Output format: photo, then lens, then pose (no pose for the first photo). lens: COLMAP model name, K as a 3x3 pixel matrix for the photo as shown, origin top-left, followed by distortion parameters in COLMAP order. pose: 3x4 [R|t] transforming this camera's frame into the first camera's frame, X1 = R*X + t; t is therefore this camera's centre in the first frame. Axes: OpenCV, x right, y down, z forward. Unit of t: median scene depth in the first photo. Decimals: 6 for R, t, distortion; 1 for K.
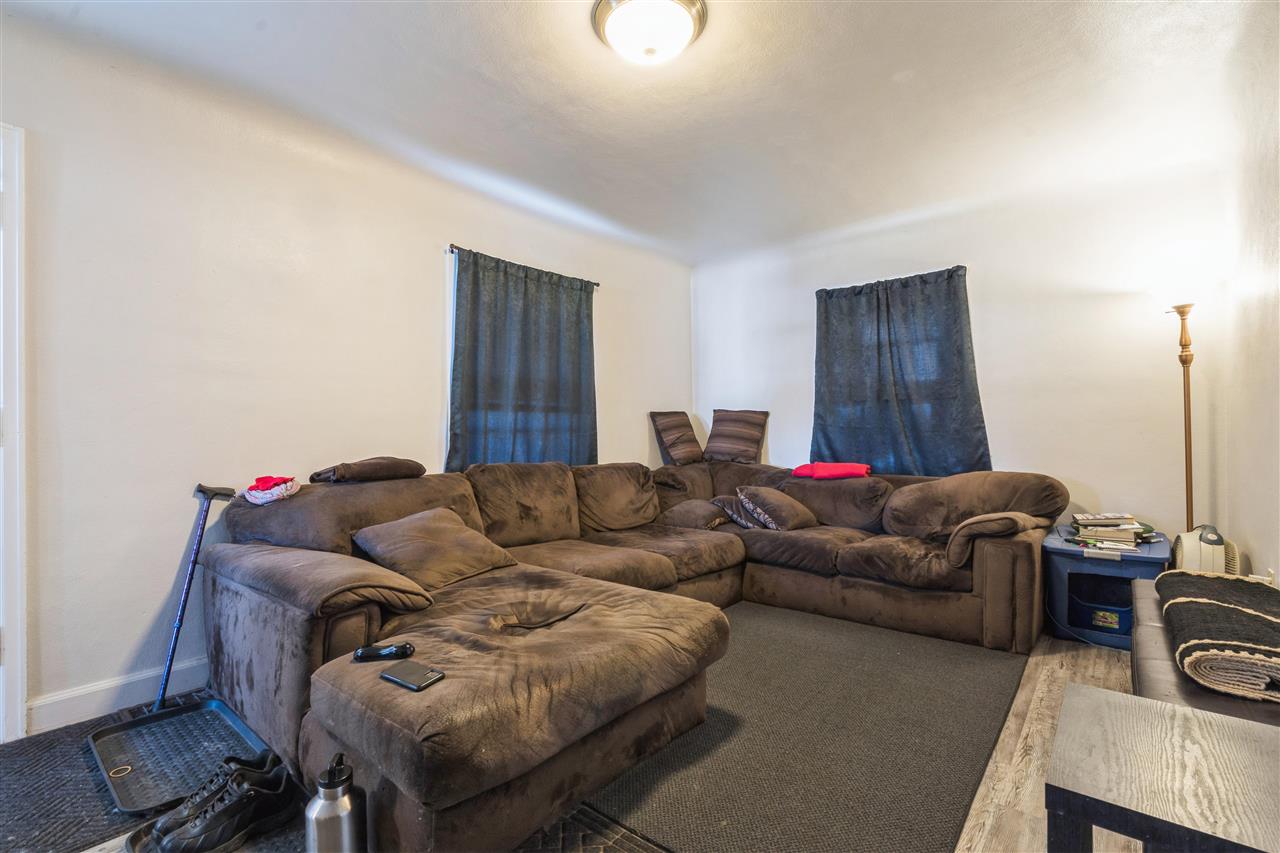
lens RADIAL K [[584.5, 0, 640.7], [0, 584.5, 429.3], [0, 0, 1]] dist [-0.001626, 0.000987]
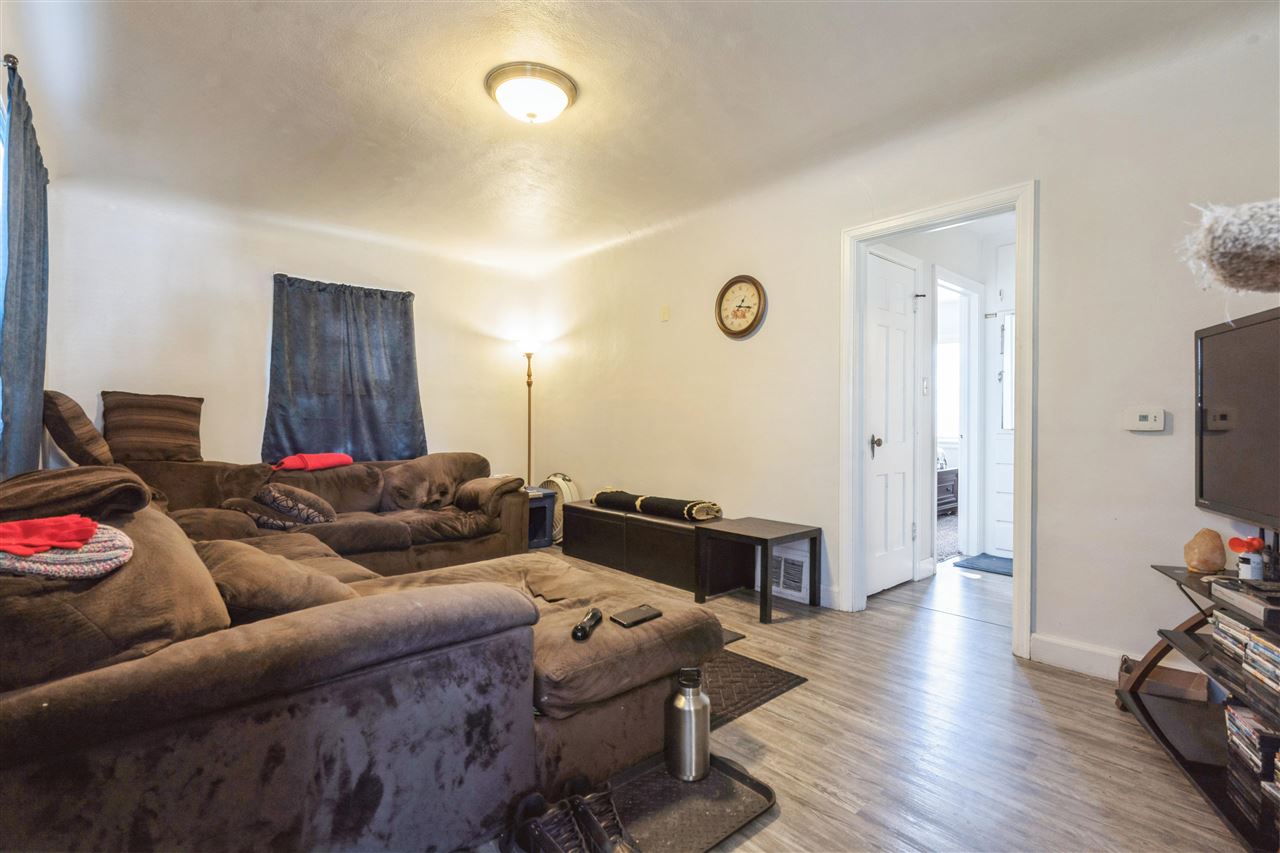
lens RADIAL K [[584.5, 0, 641.0], [0, 584.5, 425.2], [0, 0, 1]] dist [-0.001626, 0.000987]
pose [[0.158685, 0.002829, 0.987325, -0.590349], [-0.006880, 0.999975, -0.001760, 0.006315], [-0.987305, -0.006513, 0.158700, 0.290850]]
